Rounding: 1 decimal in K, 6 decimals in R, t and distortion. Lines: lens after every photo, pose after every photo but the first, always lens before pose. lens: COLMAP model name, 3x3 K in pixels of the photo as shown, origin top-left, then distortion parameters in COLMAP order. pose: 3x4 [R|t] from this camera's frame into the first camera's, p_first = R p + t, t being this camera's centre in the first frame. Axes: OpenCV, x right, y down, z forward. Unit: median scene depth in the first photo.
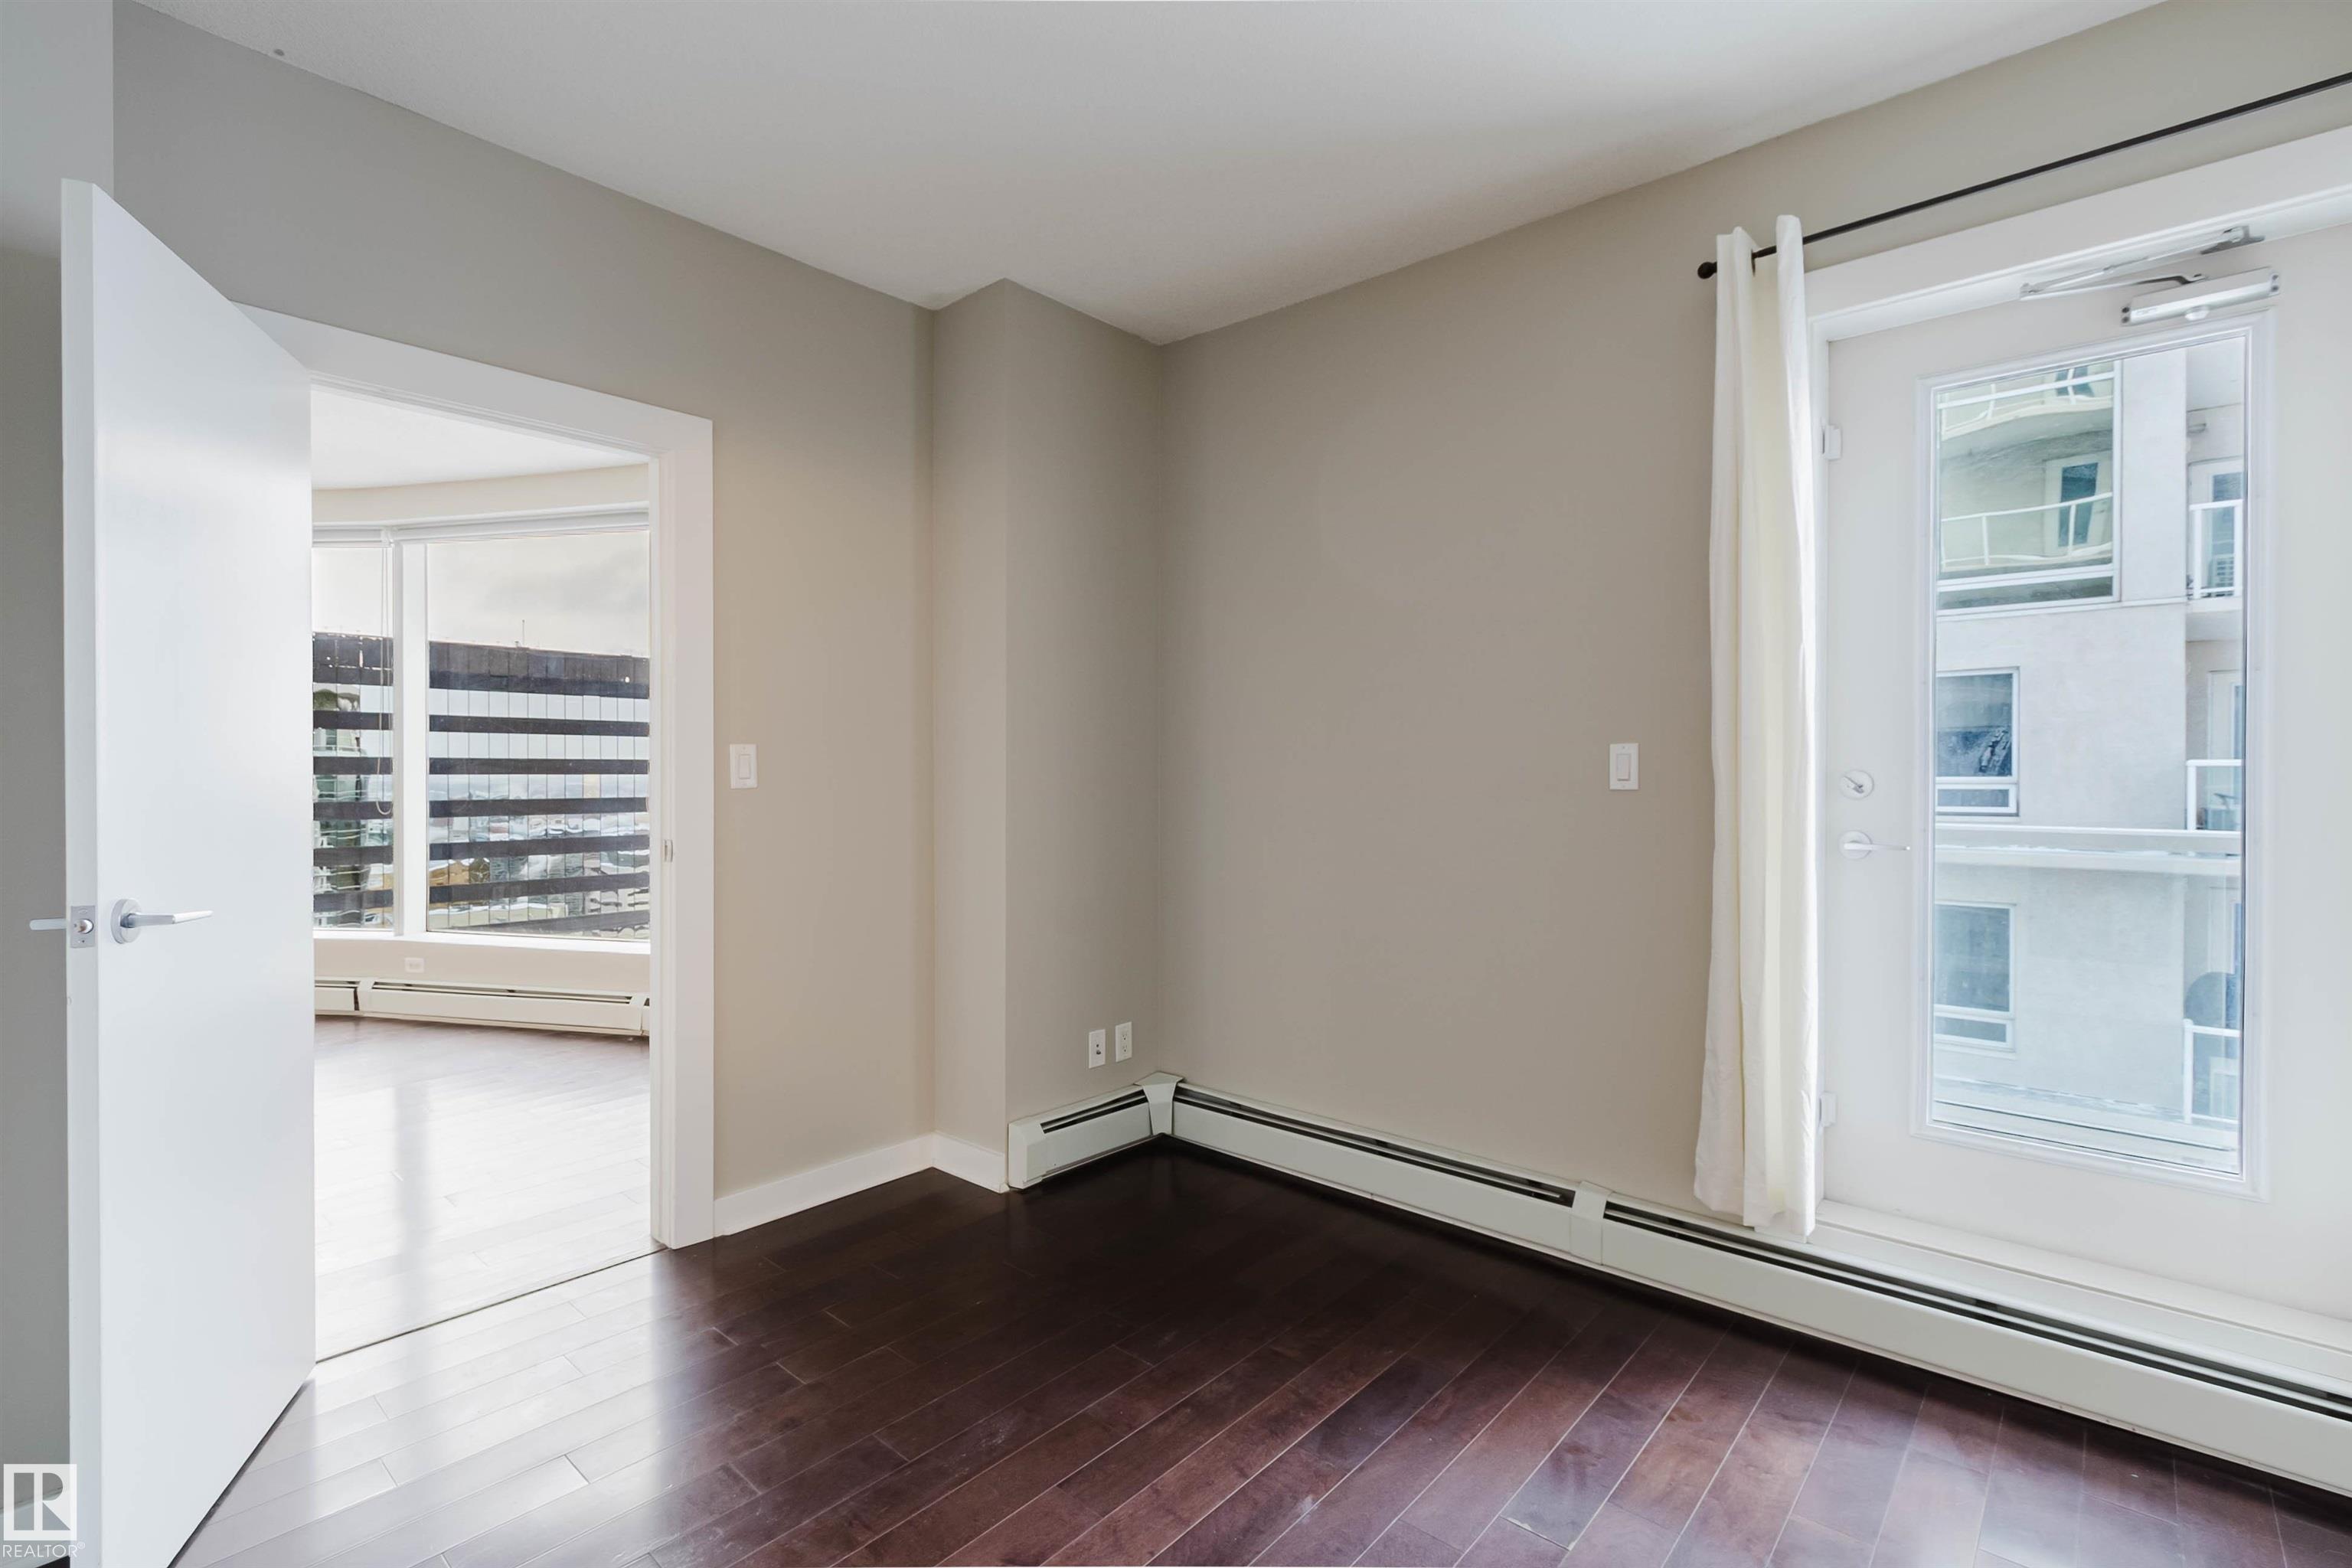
lens RADIAL K [[1079.1, 0, 1175.3], [0, 1079.1, 780.0], [0, 0, 1]] dist [0.007511, -0.002258]
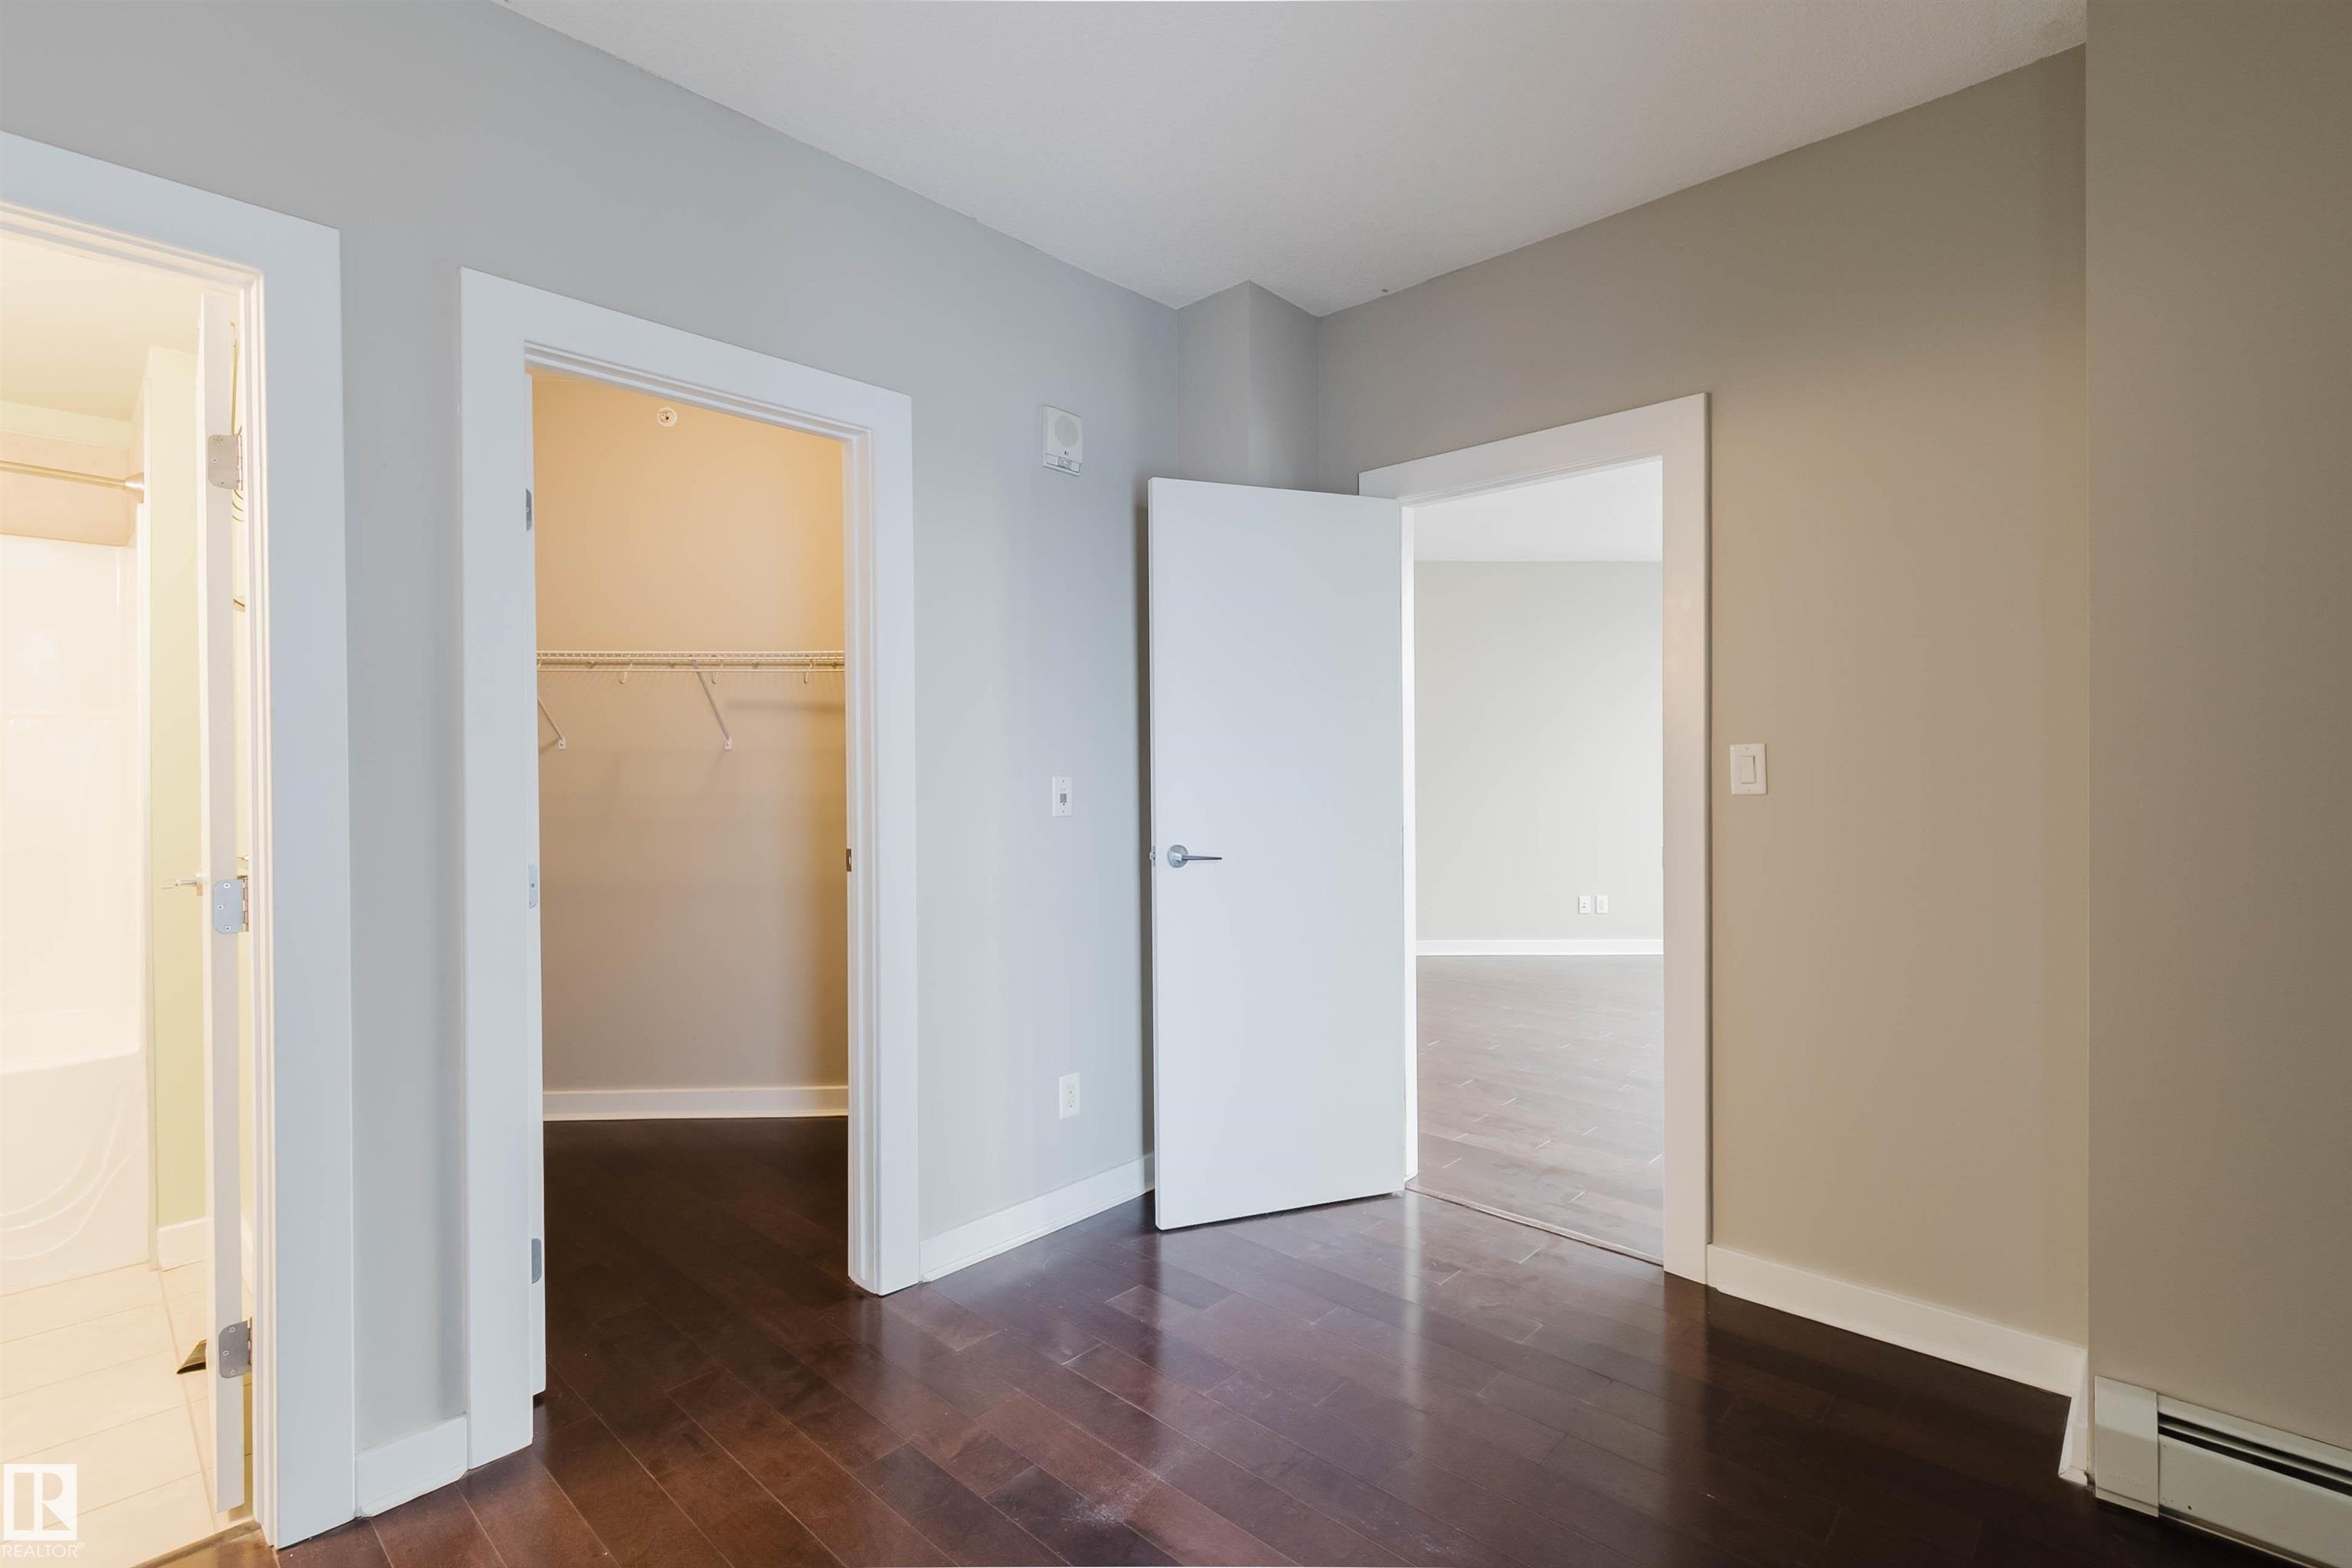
lens RADIAL K [[1079.1, 0, 1175.3], [0, 1079.1, 777.7], [0, 0, 1]] dist [0.007511, -0.002258]
pose [[-0.043107, 0.004082, -0.999062, 0.323861], [-0.000278, 0.999992, 0.004098, -0.006119], [0.999070, 0.000454, -0.043105, 0.376082]]
